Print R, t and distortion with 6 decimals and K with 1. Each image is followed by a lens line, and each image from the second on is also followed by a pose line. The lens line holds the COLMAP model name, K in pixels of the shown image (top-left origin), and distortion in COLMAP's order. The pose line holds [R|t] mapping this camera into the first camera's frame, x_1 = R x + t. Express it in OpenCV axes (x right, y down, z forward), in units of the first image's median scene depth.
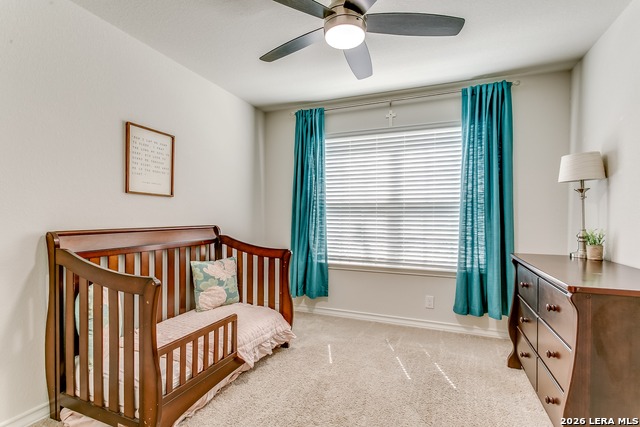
lens RADIAL K [[313.7, 0, 320.5], [0, 313.7, 207.2], [0, 0, 1]] dist [0.004460, -0.006247]
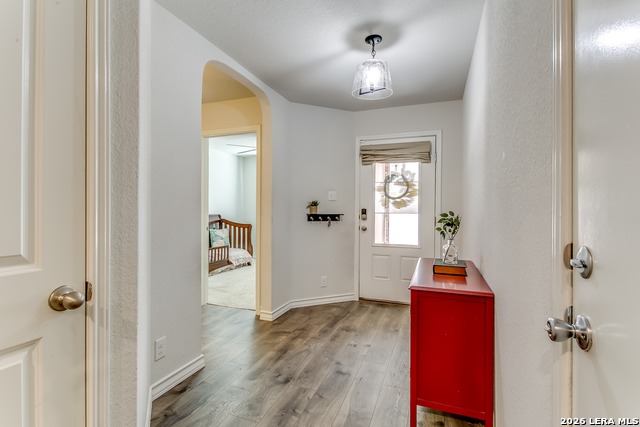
lens RADIAL K [[313.7, 0, 320.5], [0, 313.7, 207.2], [0, 0, 1]] dist [0.004460, -0.006247]
pose [[0.999875, -0.002119, 0.015646, 0.380484], [0.001741, 0.999707, 0.024136, -0.048291], [-0.015693, -0.024106, 0.999586, -1.348381]]
